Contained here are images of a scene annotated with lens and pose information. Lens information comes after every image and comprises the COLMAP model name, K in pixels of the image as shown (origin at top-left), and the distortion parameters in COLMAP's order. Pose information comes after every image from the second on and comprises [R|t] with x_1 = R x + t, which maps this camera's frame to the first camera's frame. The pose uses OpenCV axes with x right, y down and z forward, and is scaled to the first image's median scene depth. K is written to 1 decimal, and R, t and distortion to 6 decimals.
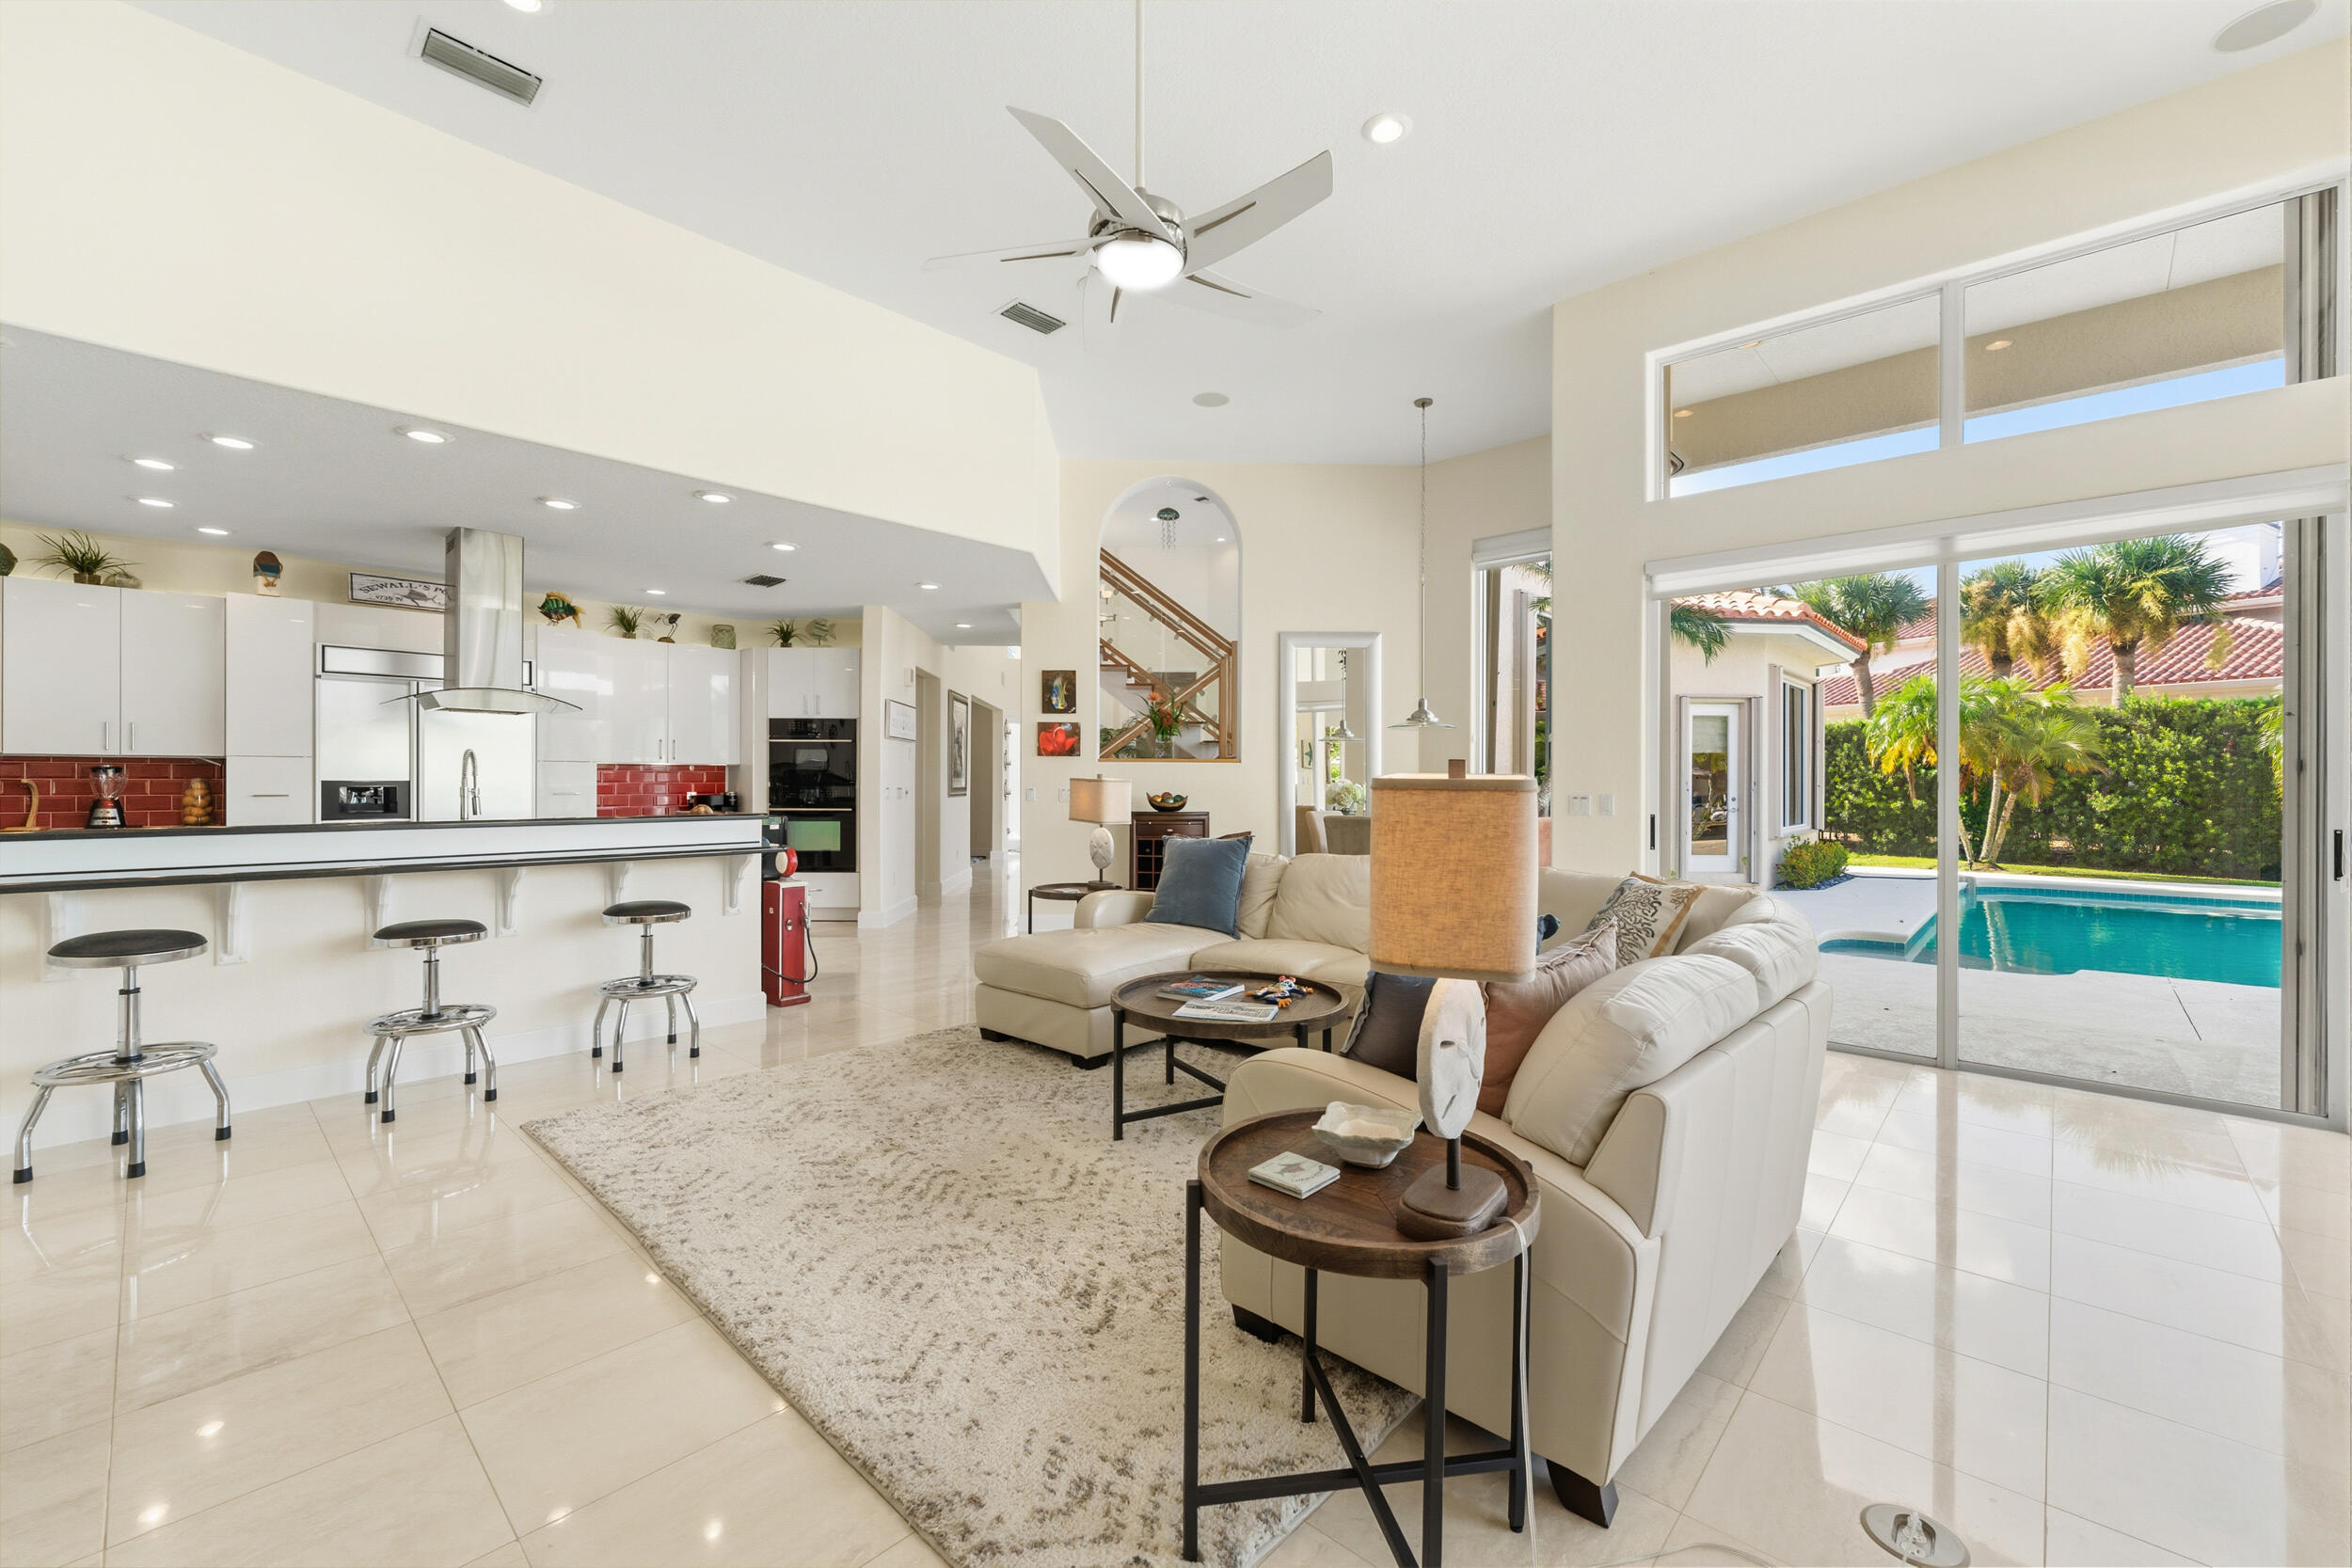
lens RADIAL K [[955.0, 0, 1172.6], [0, 955.0, 783.7], [0, 0, 1]] dist [-0.000164, 0.000139]
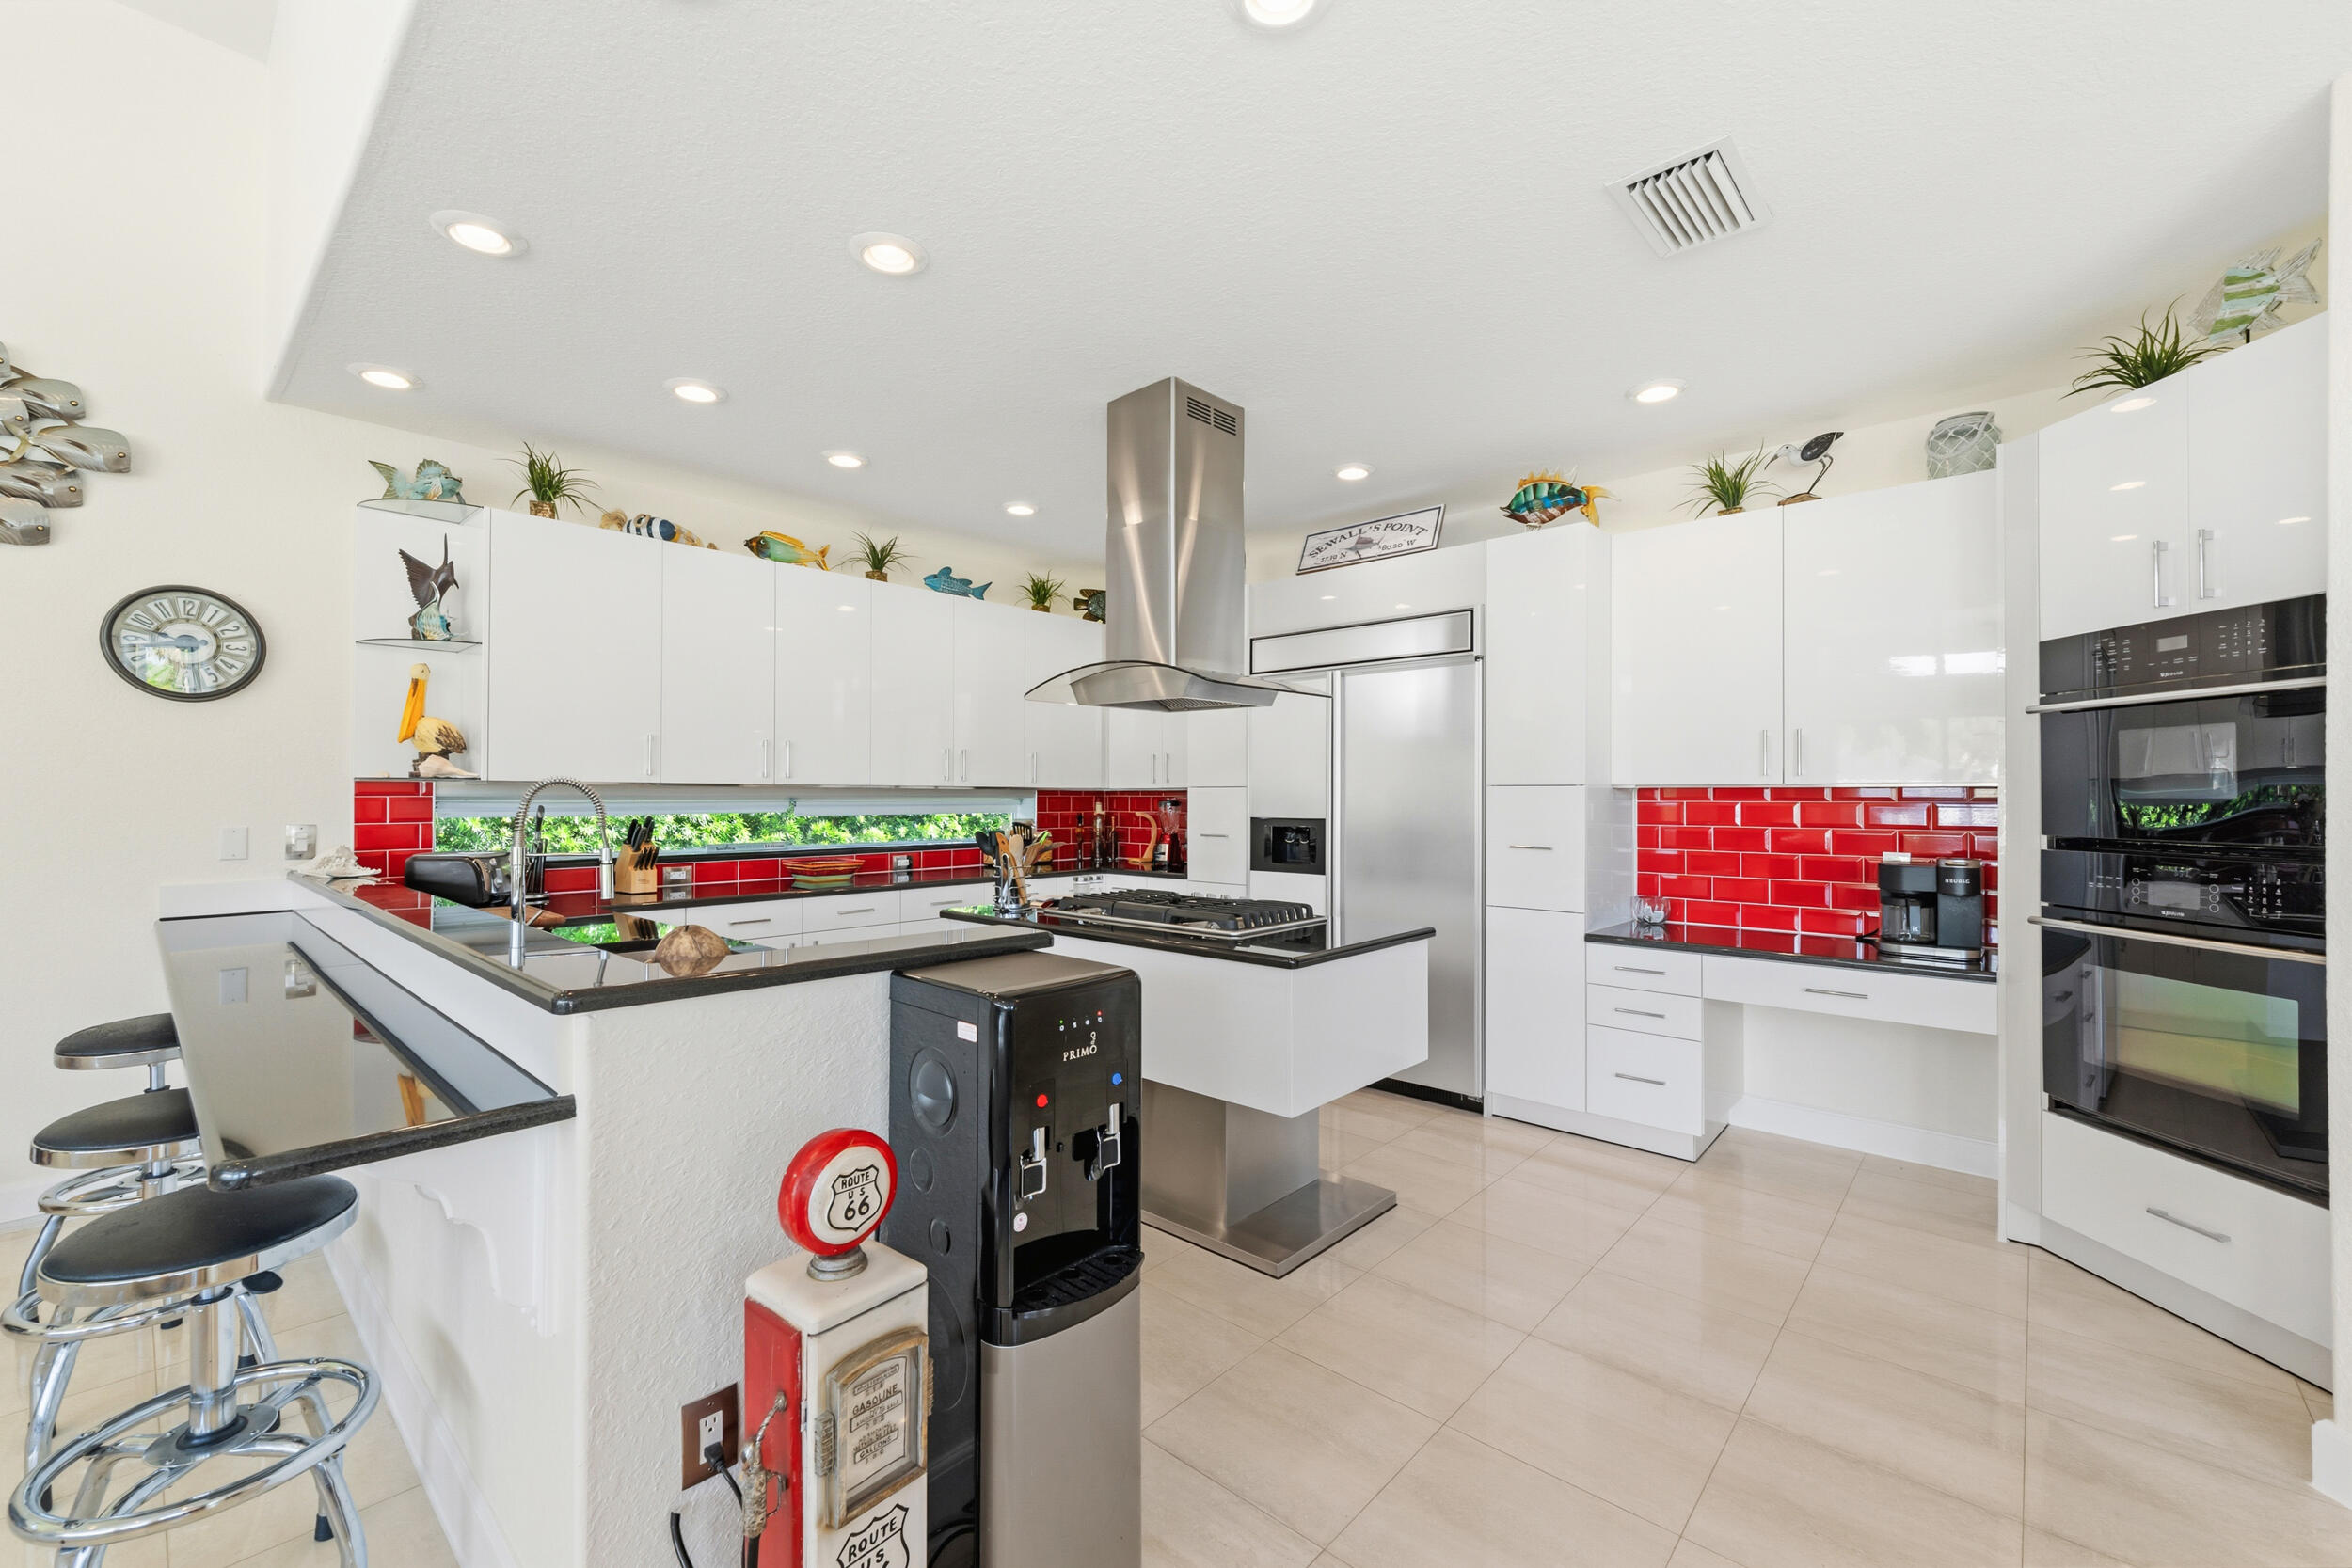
lens RADIAL K [[955.0, 0, 1172.7], [0, 955.0, 792.7], [0, 0, 1]] dist [-0.000164, 0.000139]
pose [[0.003639, -0.003016, -0.999989, -0.095667], [-0.003345, 0.999990, -0.003028, -0.014354], [0.999988, 0.003355, 0.003628, 0.726830]]
